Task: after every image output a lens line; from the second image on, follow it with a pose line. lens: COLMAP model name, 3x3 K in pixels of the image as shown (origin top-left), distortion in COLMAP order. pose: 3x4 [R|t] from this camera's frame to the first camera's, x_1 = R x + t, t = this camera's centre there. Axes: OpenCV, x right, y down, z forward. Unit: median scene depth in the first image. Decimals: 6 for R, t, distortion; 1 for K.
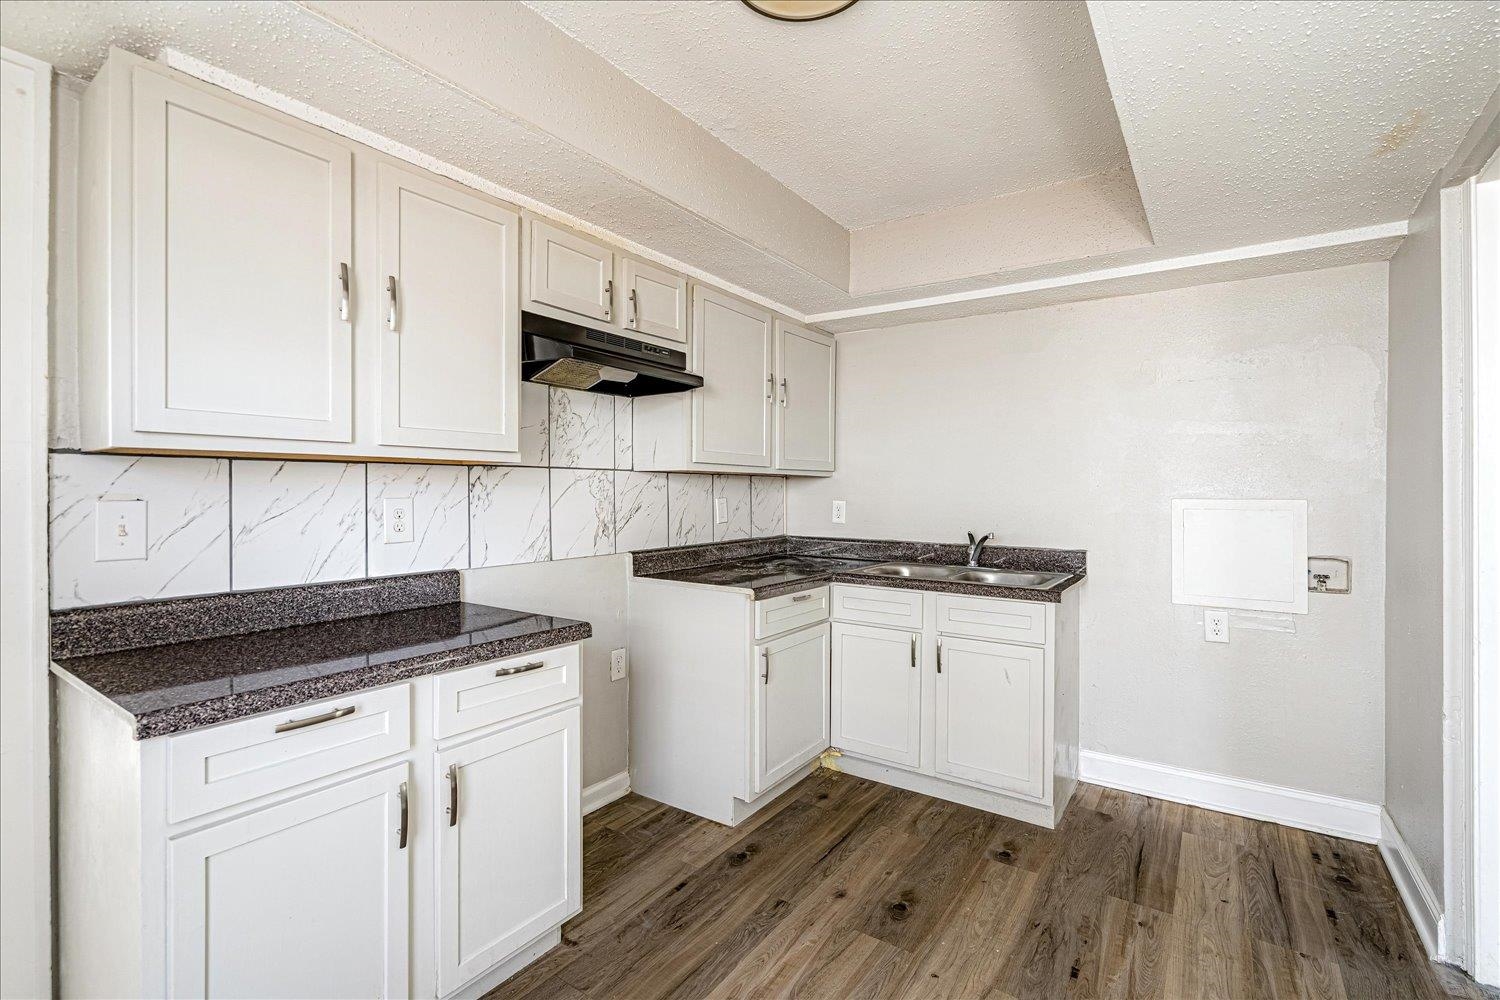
lens RADIAL K [[687.4, 0, 750.1], [0, 687.4, 496.4], [0, 0, 1]] dist [-0.002793, 0.001210]
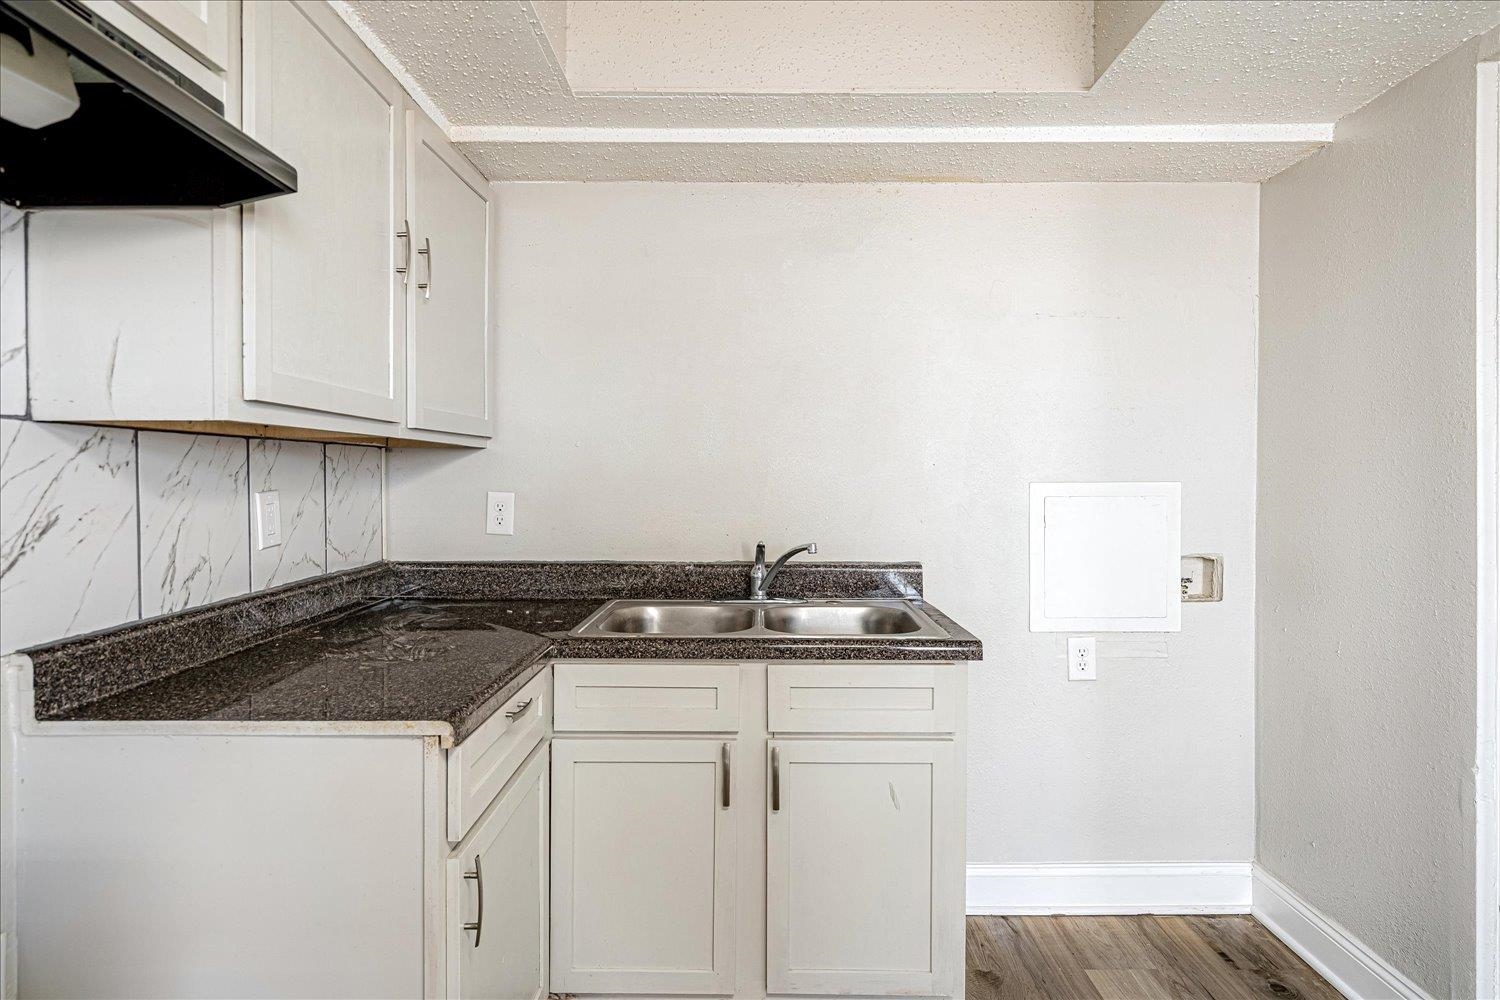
lens RADIAL K [[864.9, 0, 748.9], [0, 864.9, 477.8], [0, 0, 1]] dist [0.011235, 0.001120]
pose [[0.827935, -0.007792, 0.560770, -0.119342], [0.009719, 0.999953, -0.000456, -0.003774], [-0.560739, 0.005828, 0.827972, 0.435835]]
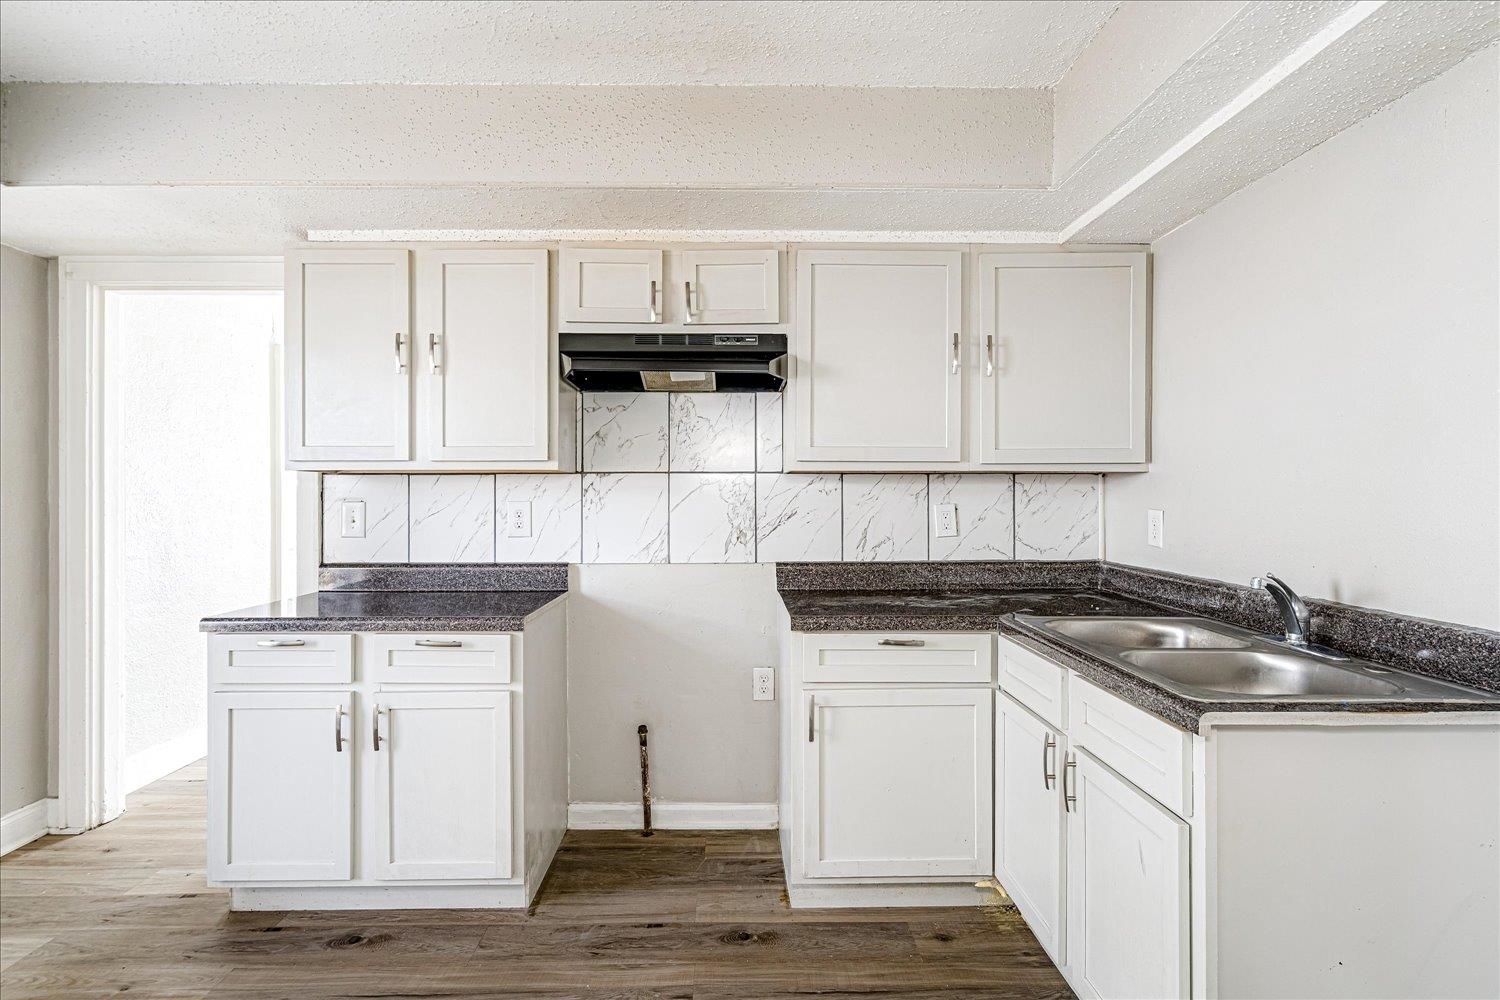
lens RADIAL K [[735.3, 0, 750.0], [0, 735.3, 500.0], [0, 0, 1]] dist [-0.003735, -0.000114]
pose [[0.574623, 0.000060, -0.818418, 0.610542], [-0.005236, 0.999980, -0.003603, 0.002084], [0.818401, 0.006356, 0.574612, 0.423534]]
